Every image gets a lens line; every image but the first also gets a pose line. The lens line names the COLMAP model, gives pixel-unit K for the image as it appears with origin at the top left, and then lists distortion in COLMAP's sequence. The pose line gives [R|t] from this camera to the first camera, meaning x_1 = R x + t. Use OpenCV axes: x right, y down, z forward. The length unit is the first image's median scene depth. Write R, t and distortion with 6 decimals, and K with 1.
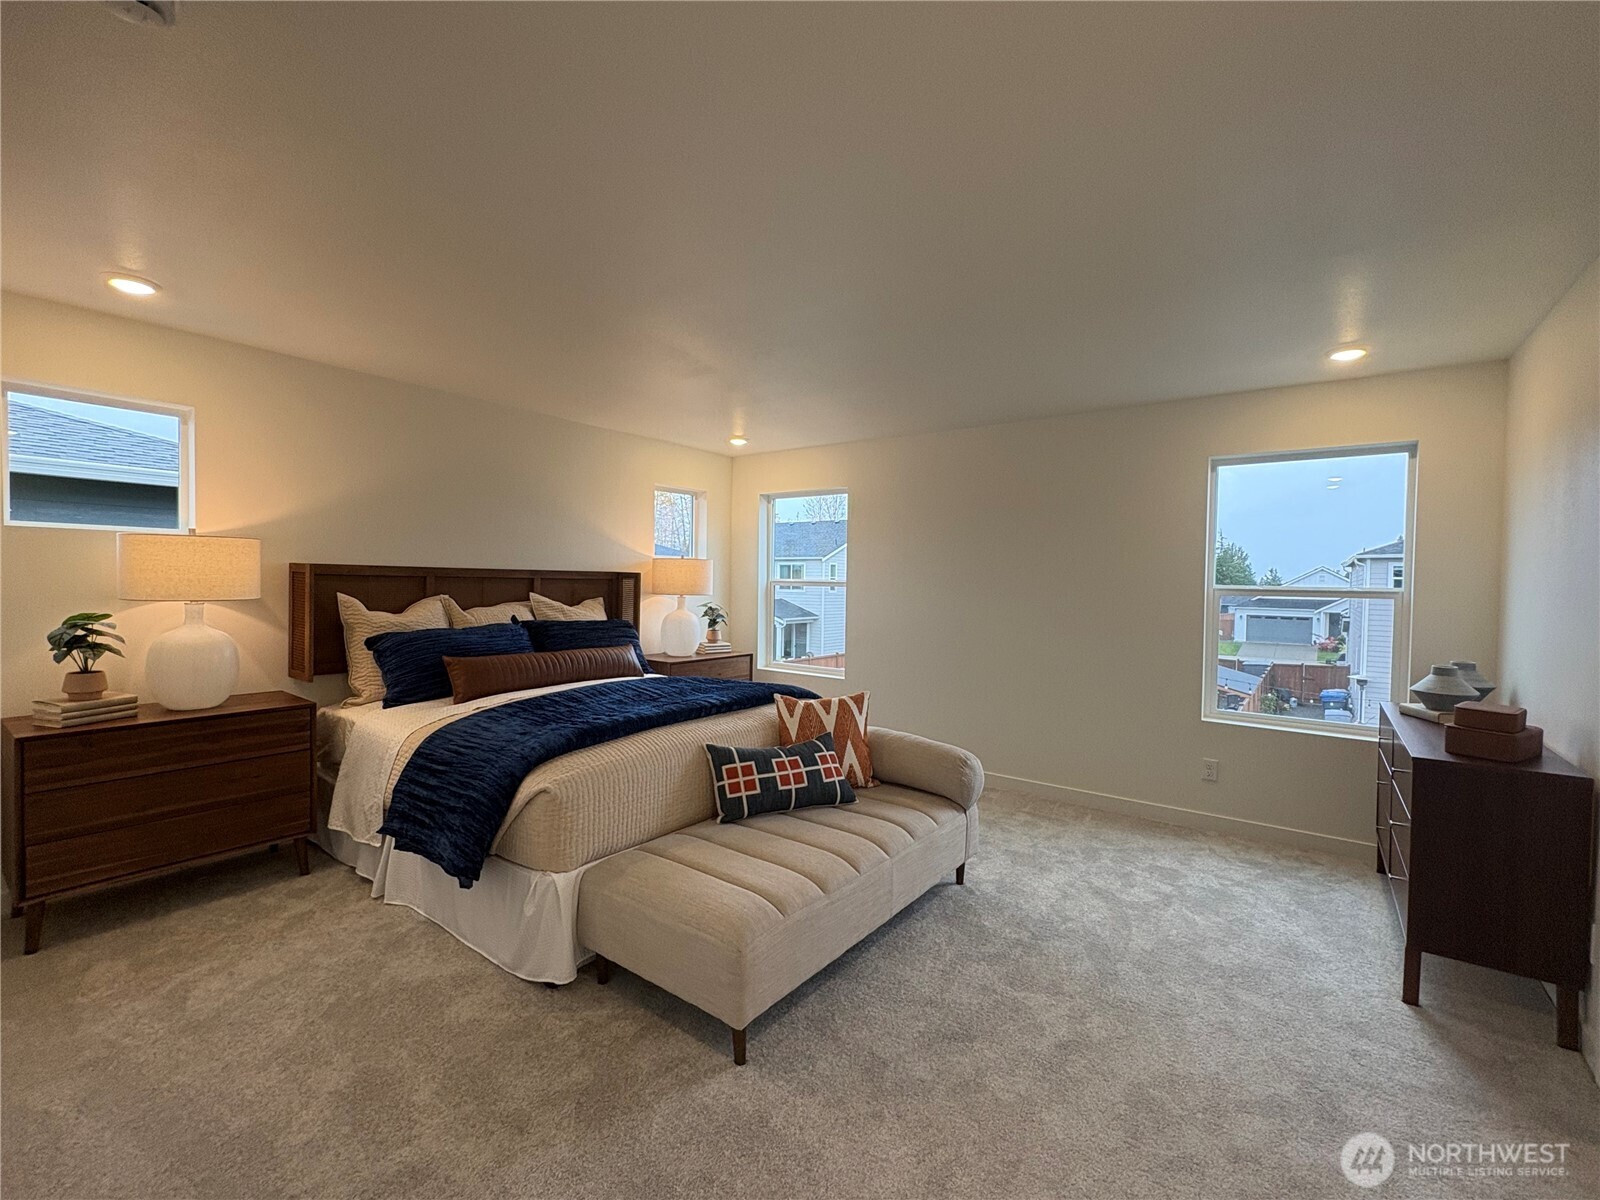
lens RADIAL K [[692.6, 0, 805.9], [0, 692.6, 595.0], [0, 0, 1]] dist [0.001859, 0.000111]
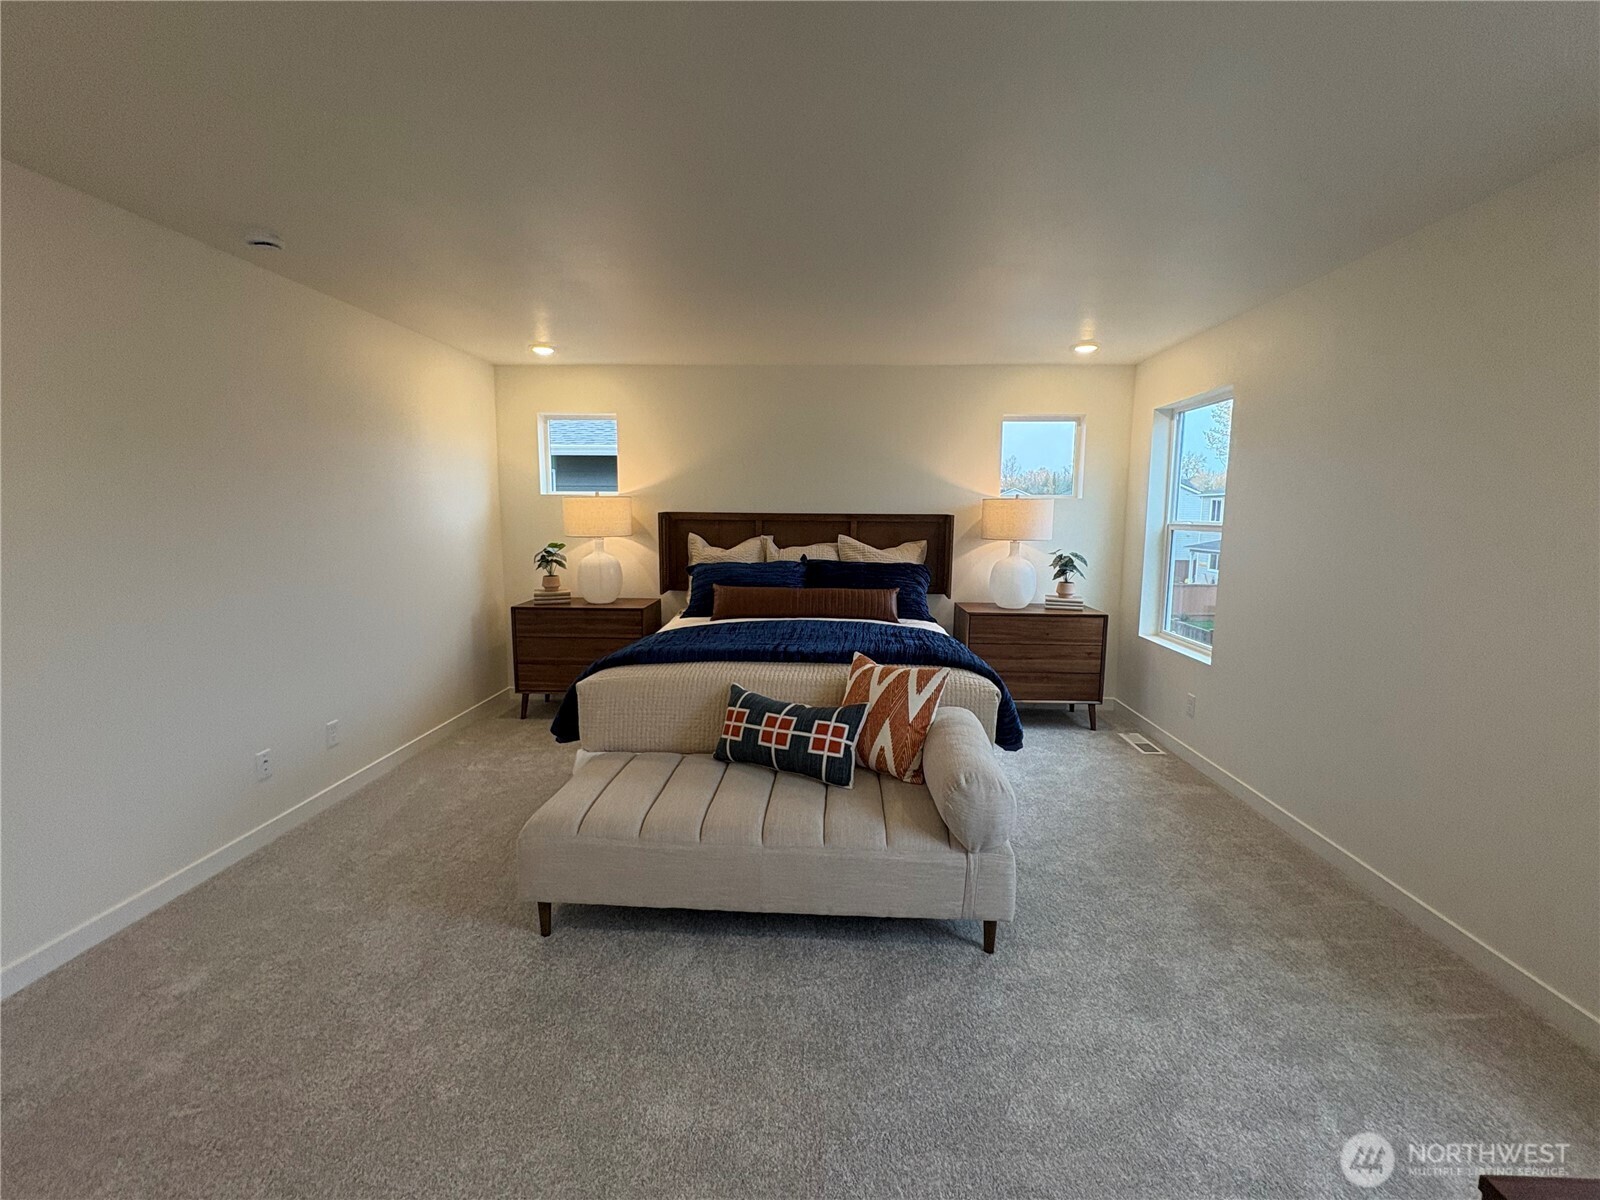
lens RADIAL K [[692.6, 0, 804.9], [0, 692.6, 602.1], [0, 0, 1]] dist [0.001859, 0.000111]
pose [[0.556970, 0.094628, -0.825125, 0.601255], [-0.015854, 0.994518, 0.103353, -0.012087], [0.830382, -0.044482, 0.555417, 0.410980]]
